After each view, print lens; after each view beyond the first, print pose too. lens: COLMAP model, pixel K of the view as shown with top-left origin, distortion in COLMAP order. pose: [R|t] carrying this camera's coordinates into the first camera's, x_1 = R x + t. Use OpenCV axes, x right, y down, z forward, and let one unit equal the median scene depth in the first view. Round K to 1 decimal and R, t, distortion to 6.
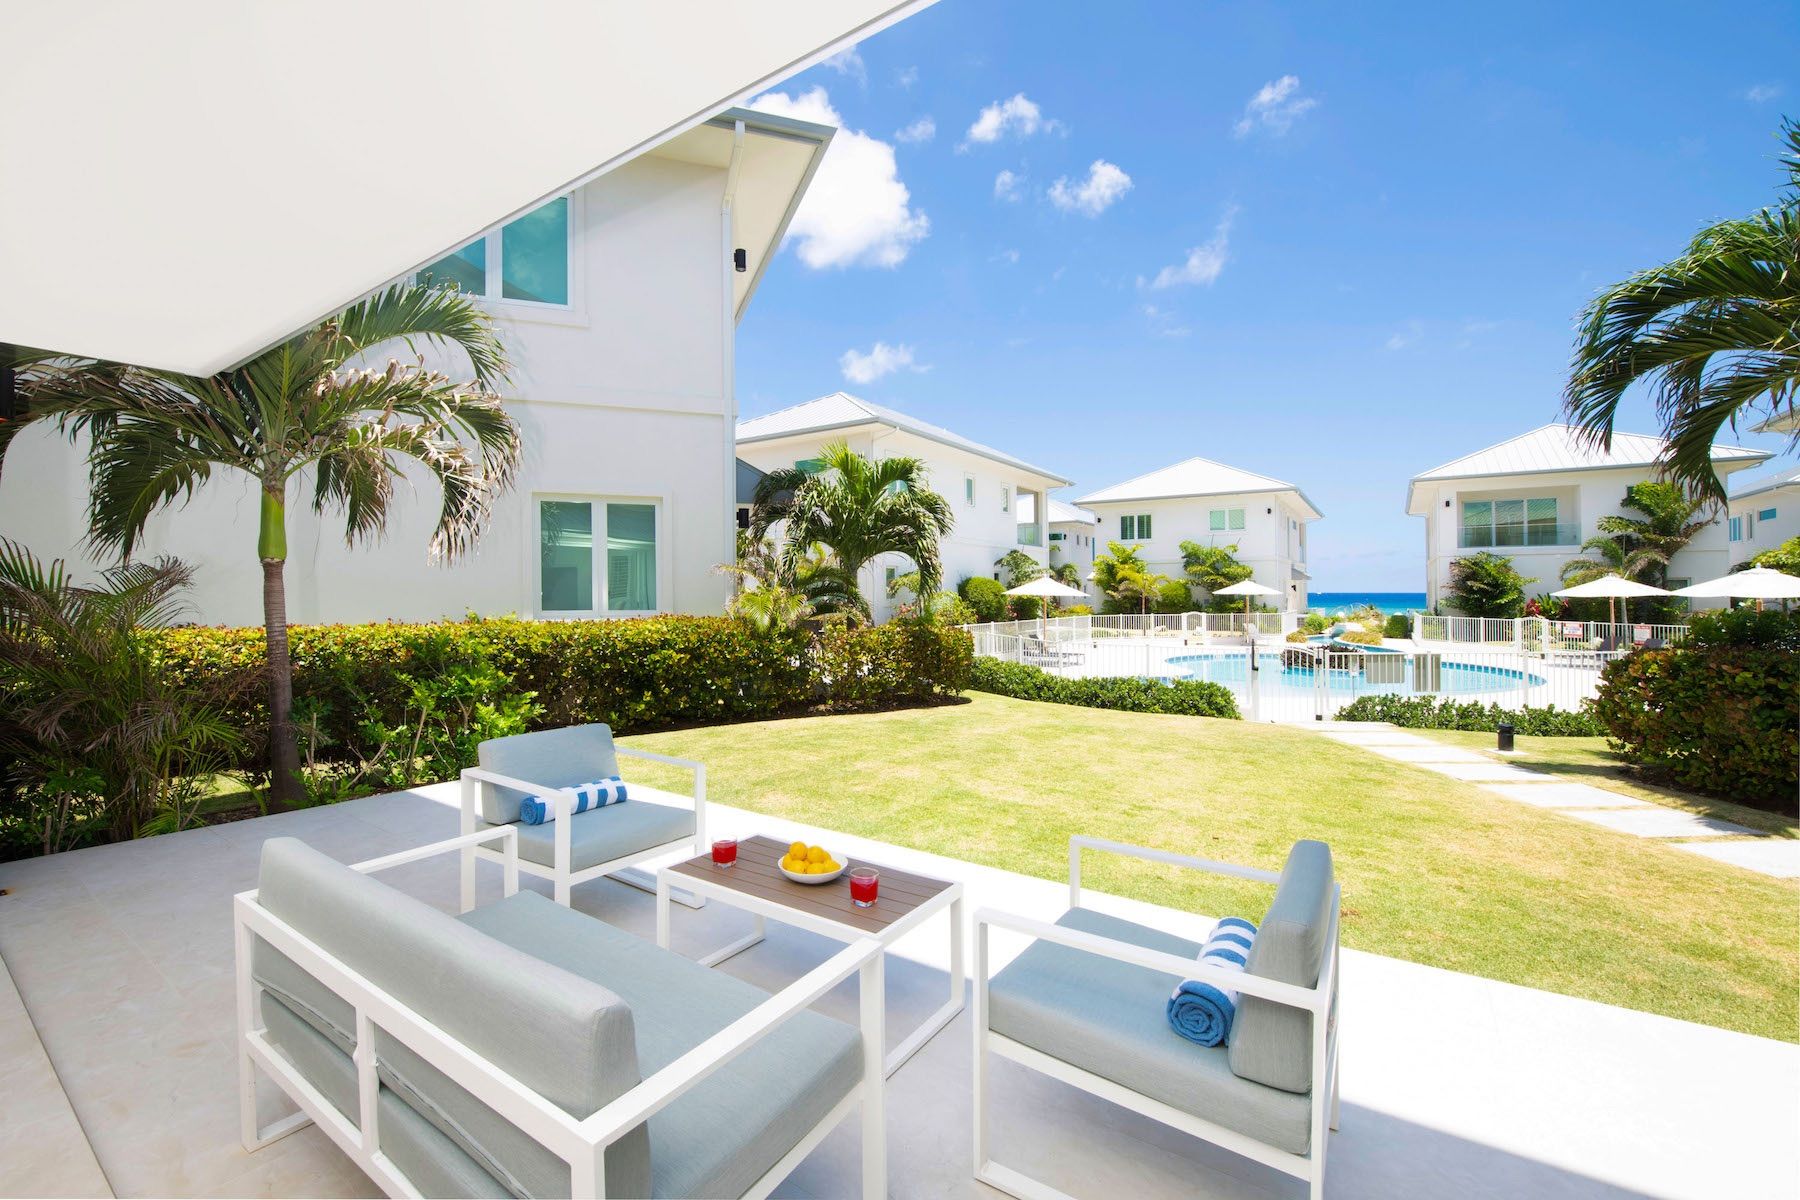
lens RADIAL K [[731.6, 0, 901.8], [0, 731.6, 598.0], [0, 0, 1]] dist [-0.000887, -0.000045]
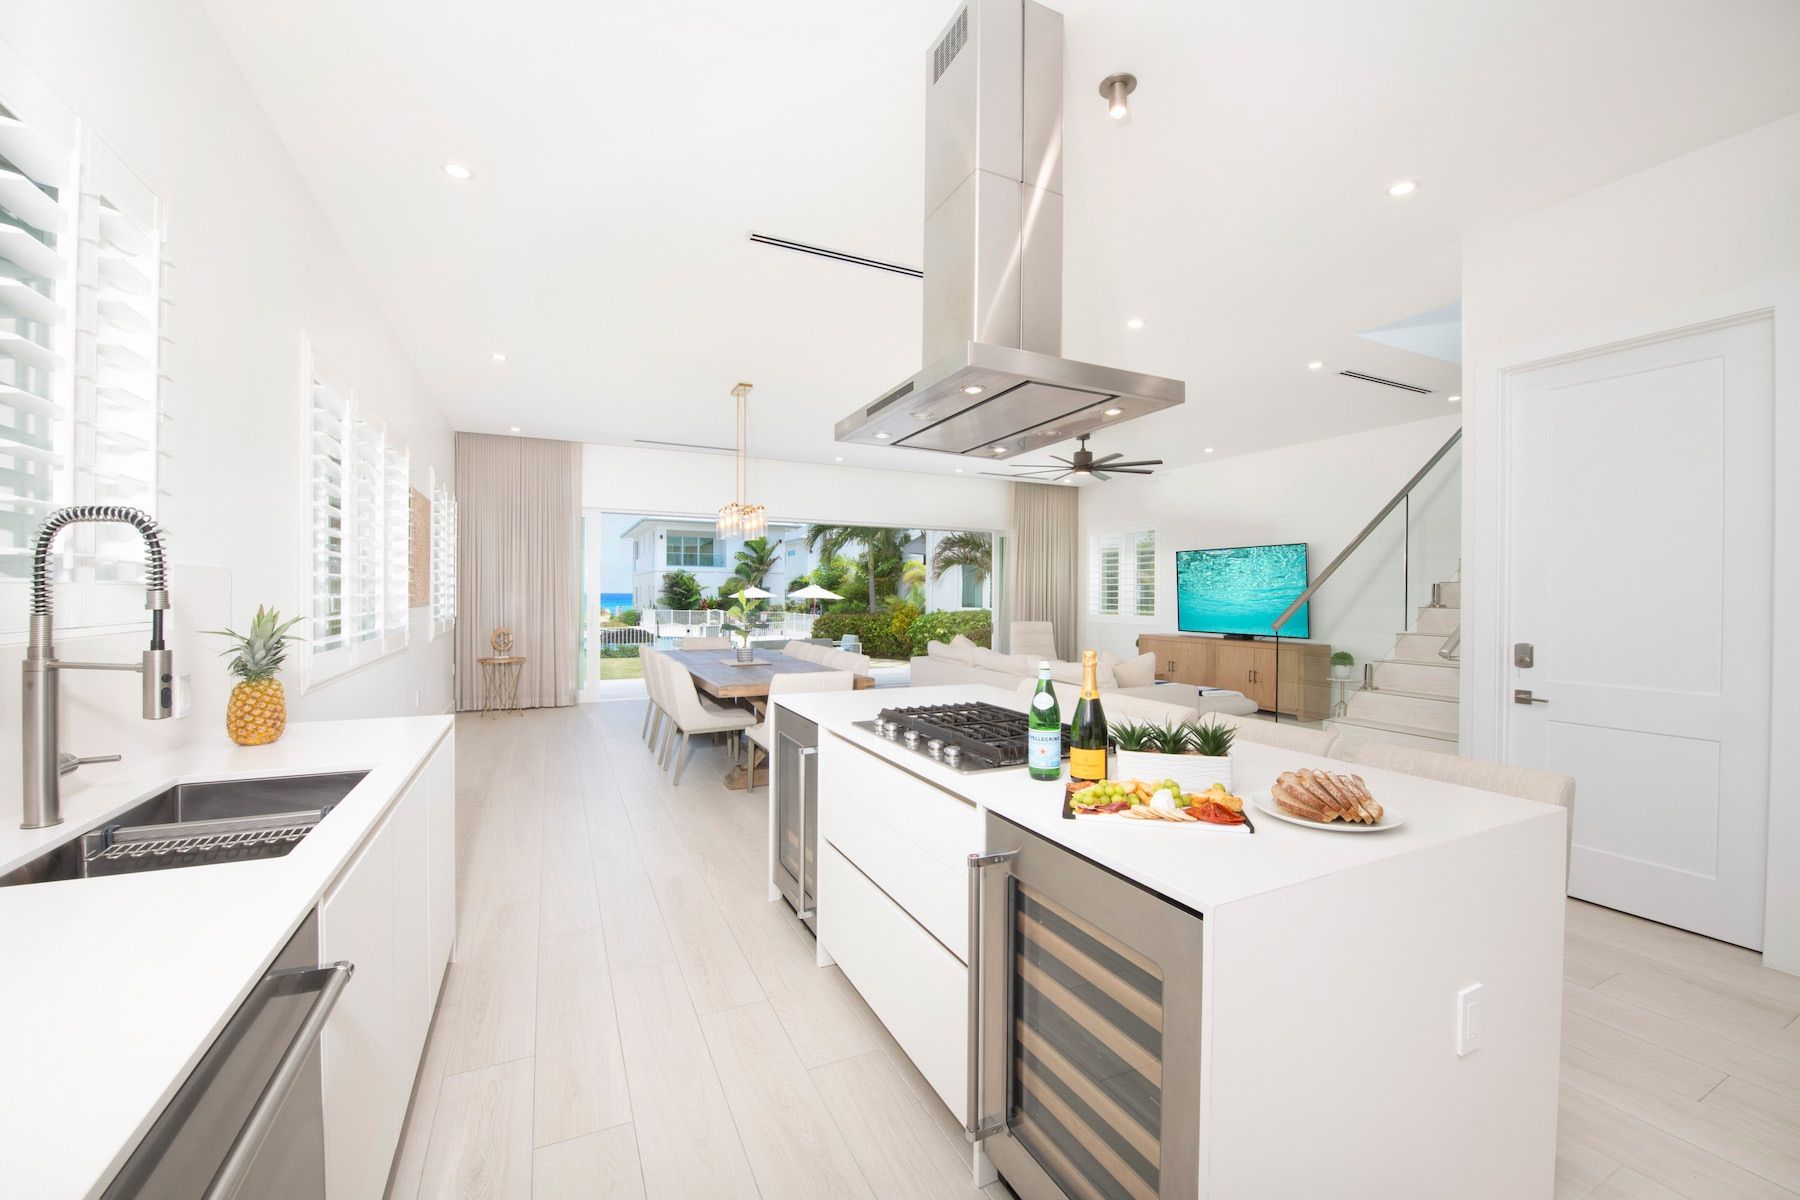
lens RADIAL K [[731.6, 0, 901.9], [0, 731.6, 599.5], [0, 0, 1]] dist [-0.000887, -0.000045]
pose [[0.512513, -0.002787, 0.858675, -0.323923], [0.000451, 0.999995, 0.002977, -0.001628], [-0.858680, -0.001138, 0.512512, -0.226636]]
